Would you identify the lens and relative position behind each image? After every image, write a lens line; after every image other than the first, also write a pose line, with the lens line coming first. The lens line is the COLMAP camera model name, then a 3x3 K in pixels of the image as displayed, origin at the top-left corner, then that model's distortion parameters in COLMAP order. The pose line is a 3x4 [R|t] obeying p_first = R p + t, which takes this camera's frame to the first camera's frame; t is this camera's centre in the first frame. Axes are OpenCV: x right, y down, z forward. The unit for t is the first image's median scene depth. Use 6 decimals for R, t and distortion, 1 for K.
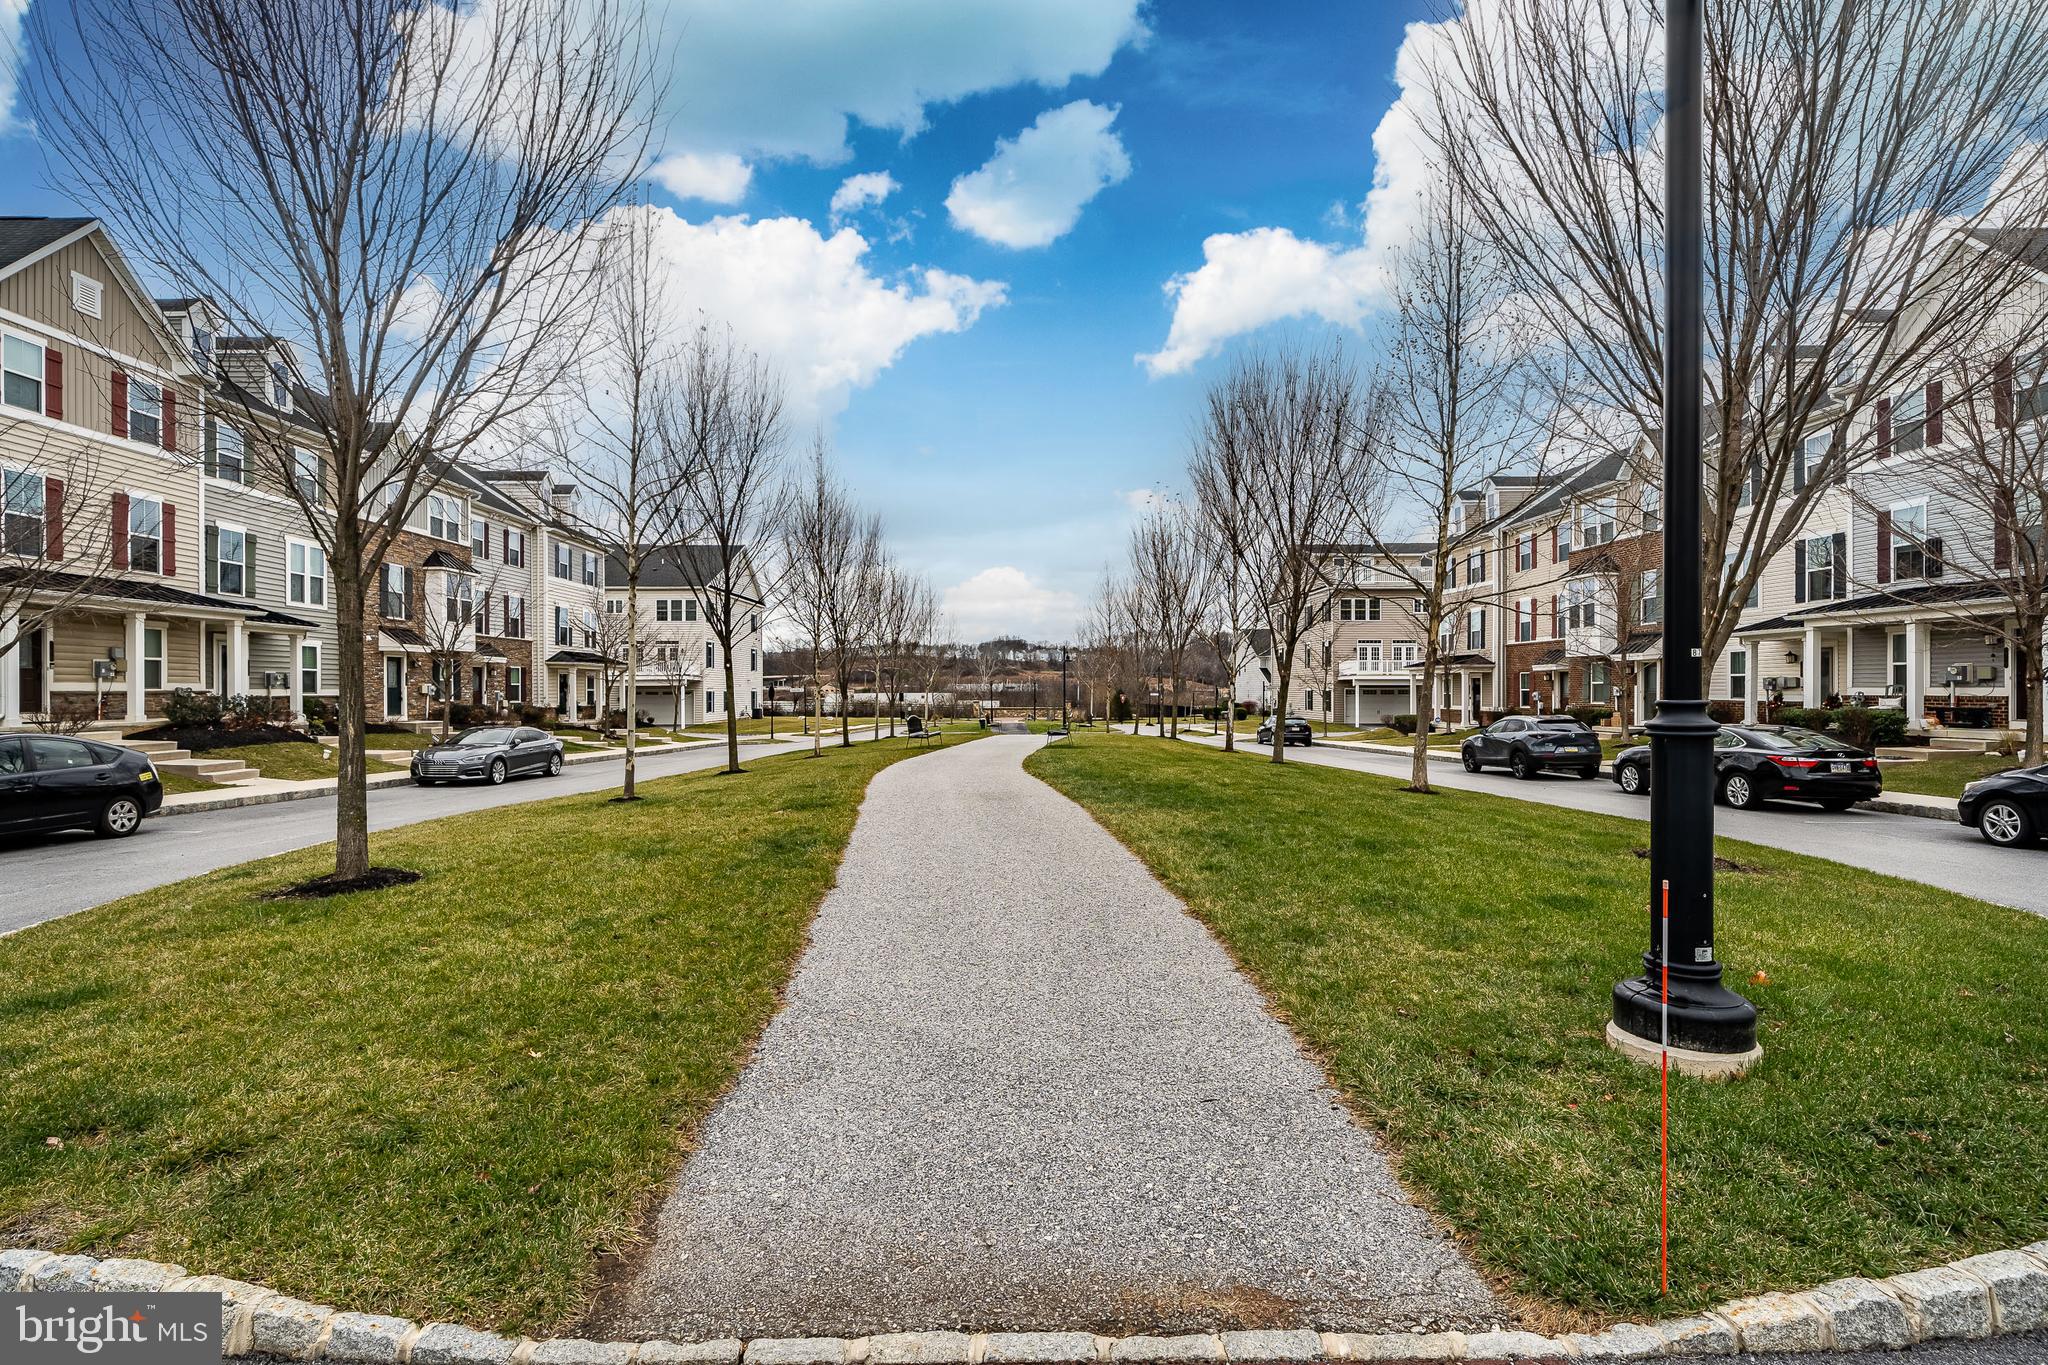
lens RADIAL K [[952.6, 0, 1020.3], [0, 952.6, 701.7], [0, 0, 1]] dist [-0.003261, -0.000439]
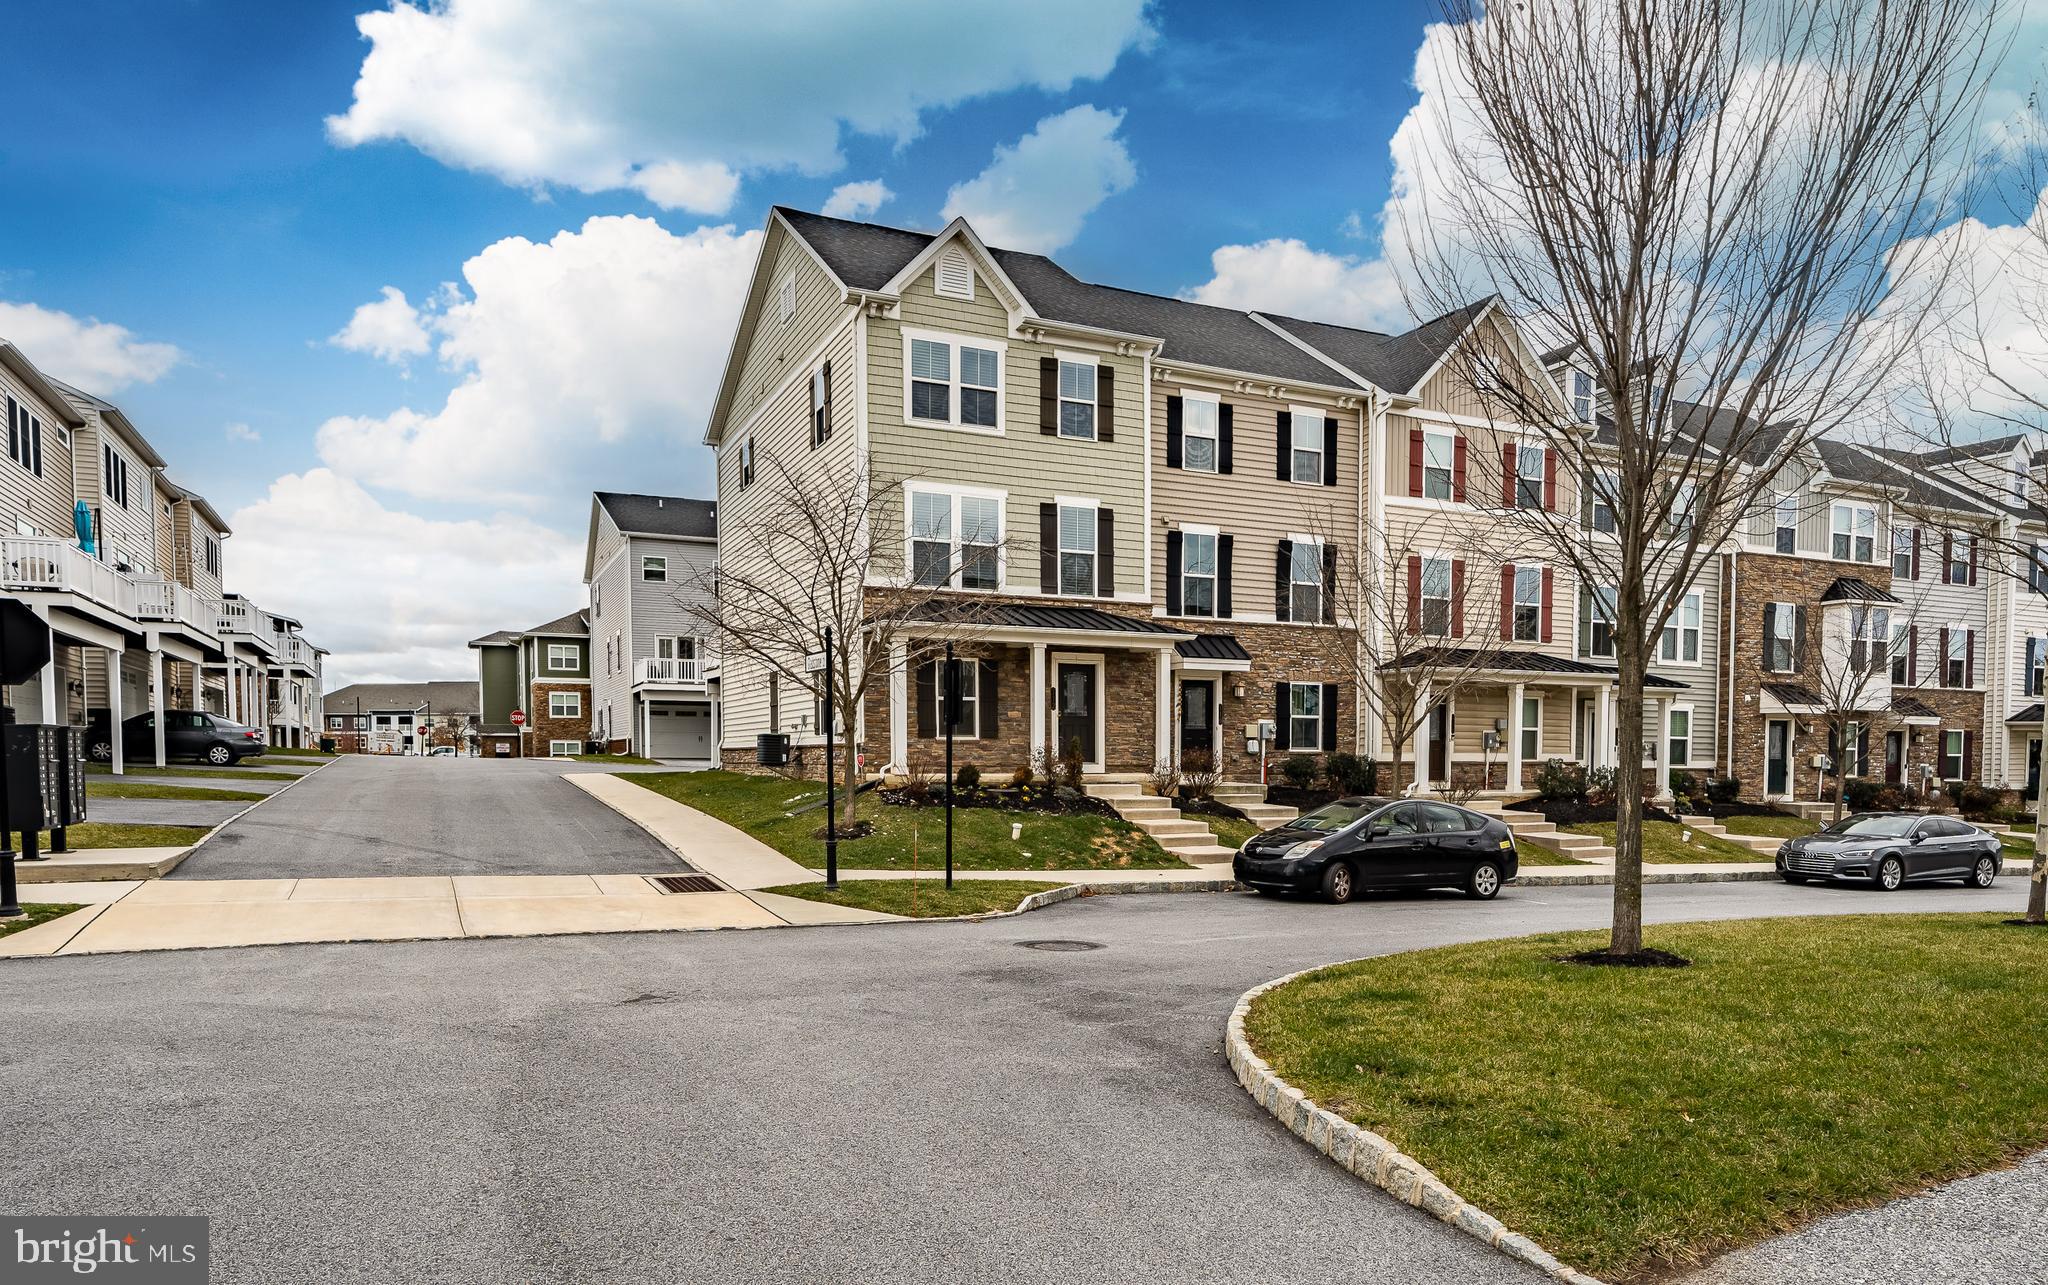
lens RADIAL K [[1320.8, 0, 1023.4], [0, 1320.8, 644.1], [0, 0, 1]] dist [-0.001474, 0.000115]
pose [[0.425191, -0.072275, -0.902214, 0.101996], [-0.018362, 0.995913, -0.088435, -0.001748], [0.904918, 0.054168, 0.422126, -0.059330]]
